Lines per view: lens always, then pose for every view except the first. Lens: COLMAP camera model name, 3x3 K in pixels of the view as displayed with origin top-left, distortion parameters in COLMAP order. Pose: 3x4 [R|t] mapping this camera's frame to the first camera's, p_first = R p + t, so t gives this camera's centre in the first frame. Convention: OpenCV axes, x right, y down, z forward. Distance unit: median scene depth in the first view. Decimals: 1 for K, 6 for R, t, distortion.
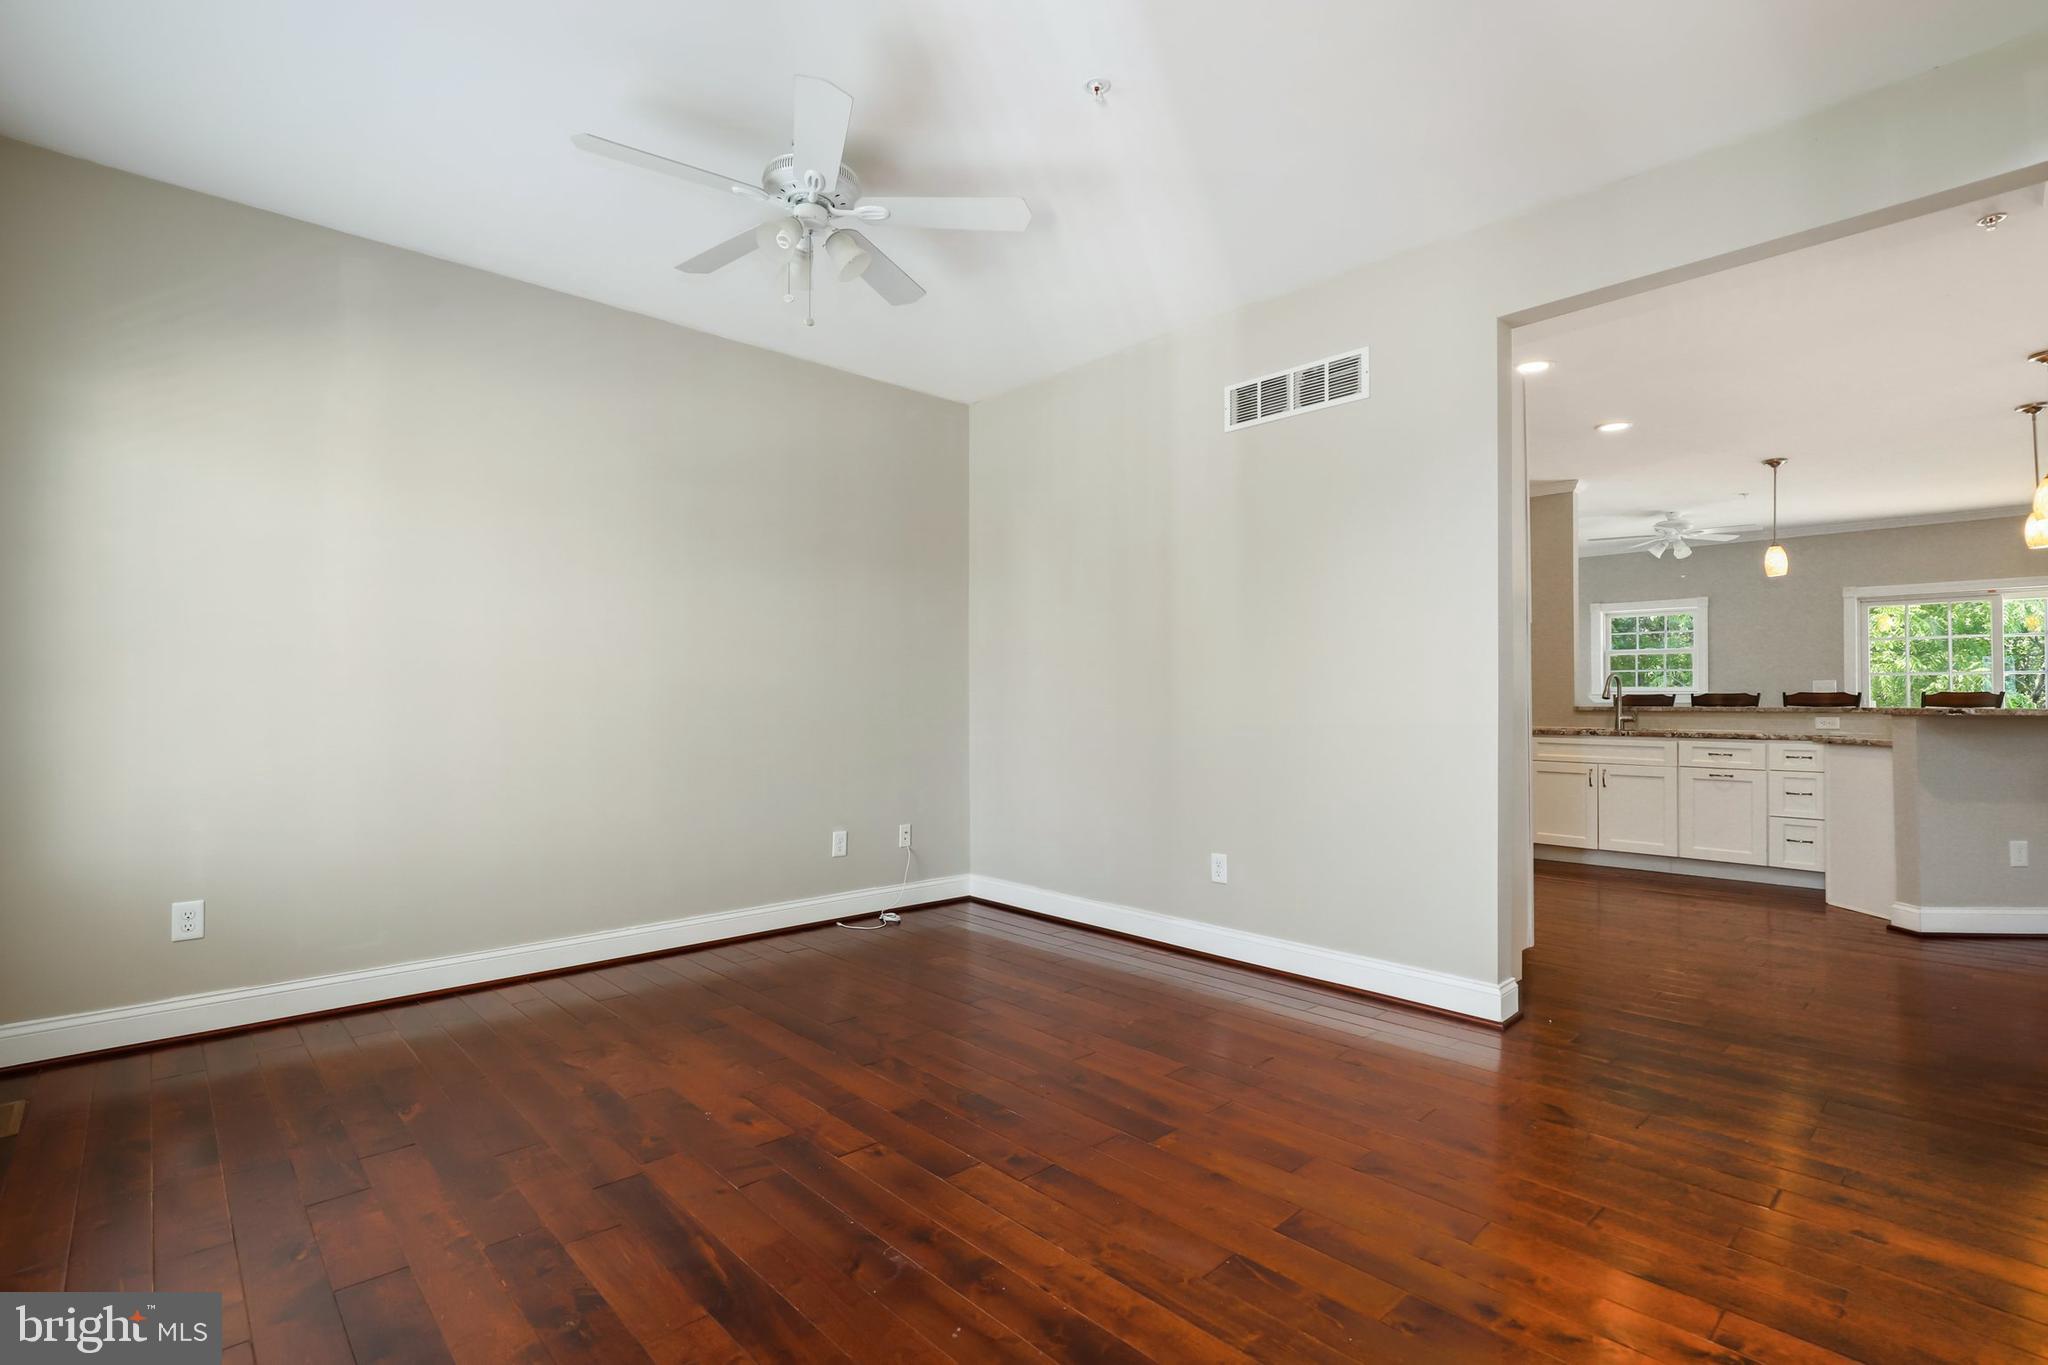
lens RADIAL K [[949.0, 0, 1031.0], [0, 949.0, 689.3], [0, 0, 1]] dist [-0.012051, 0.001652]
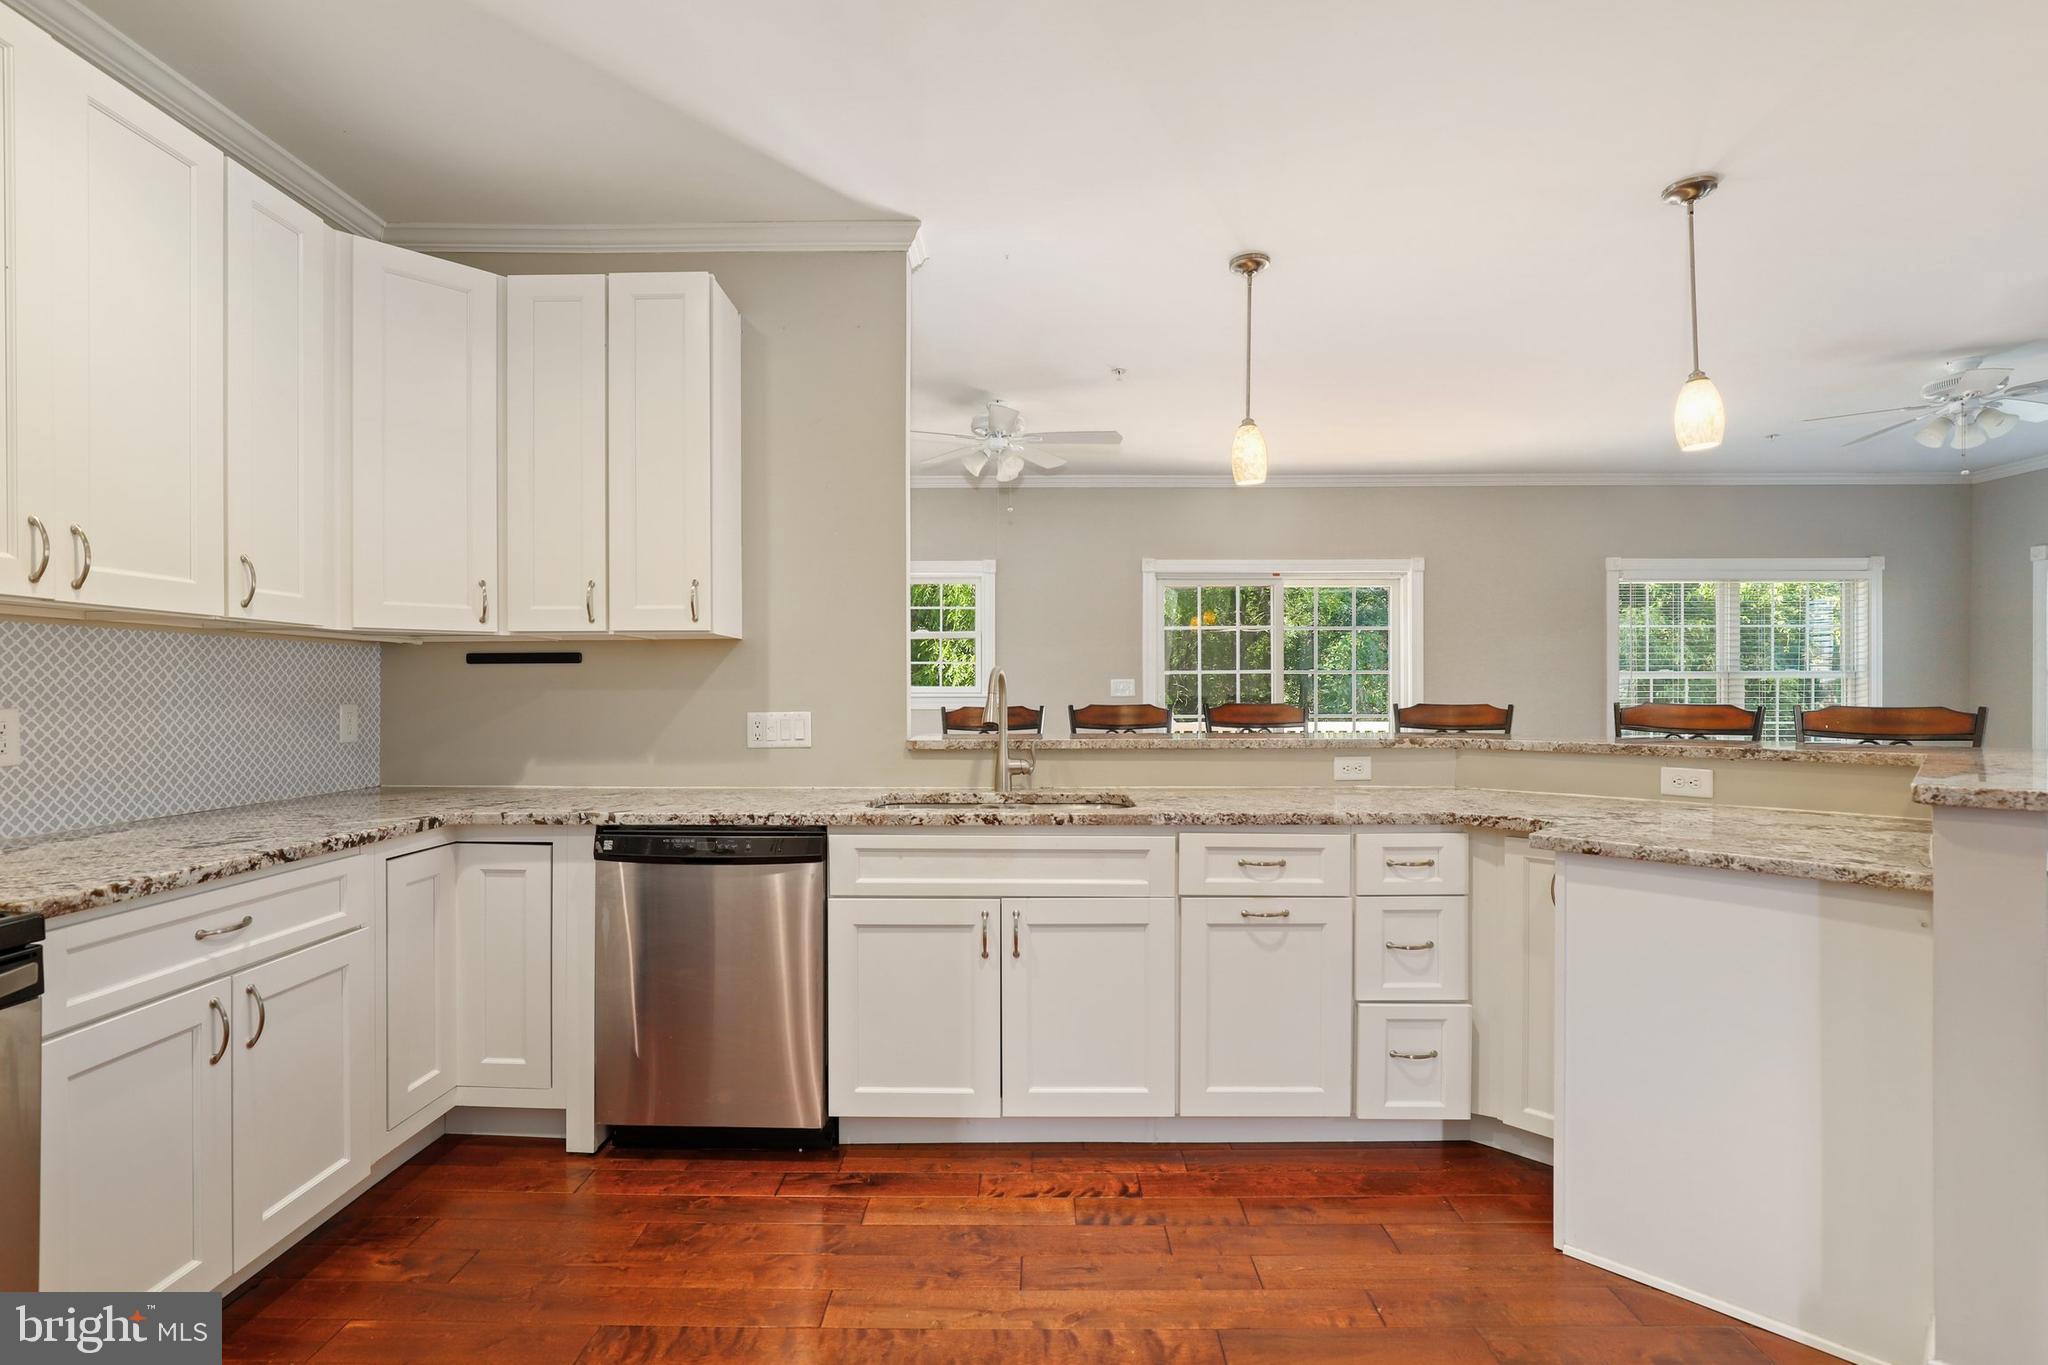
lens RADIAL K [[949.0, 0, 1031.0], [0, 949.0, 689.3], [0, 0, 1]] dist [-0.012051, 0.001652]
pose [[0.686776, -0.003665, 0.726860, 0.348136], [-0.003786, 0.999956, 0.008620, -0.012421], [-0.726859, -0.008671, 0.686732, 0.778684]]
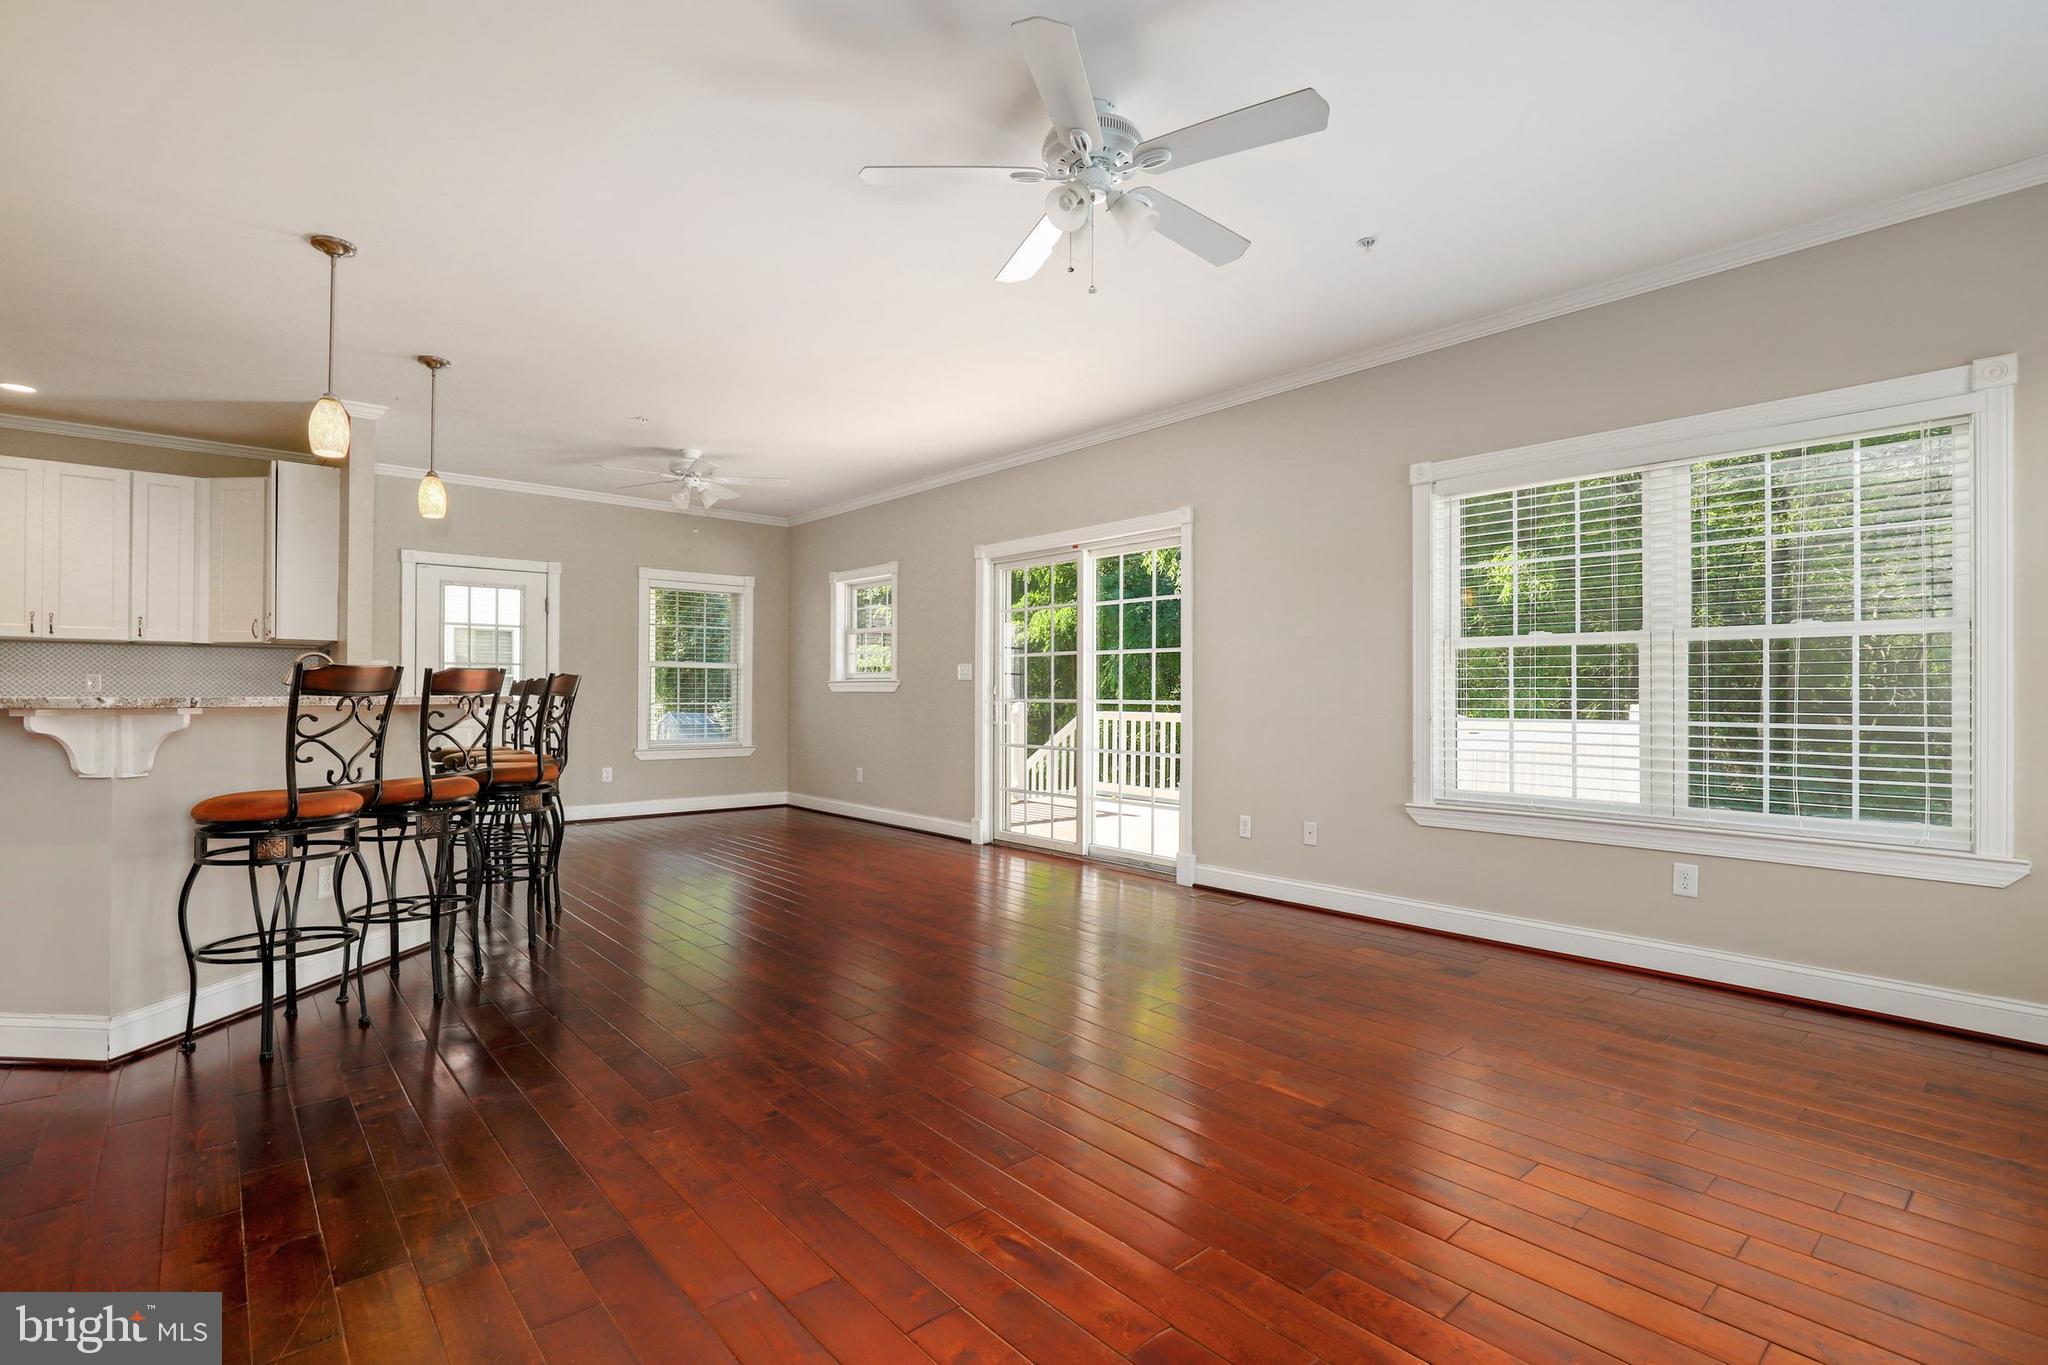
lens RADIAL K [[949.0, 0, 1031.0], [0, 949.0, 689.3], [0, 0, 1]] dist [-0.012051, 0.001652]
pose [[0.999199, 0.000278, -0.040007, 1.400707], [0.000043, 0.999968, 0.008022, 0.007801], [0.040008, -0.008017, 0.999167, 0.296060]]
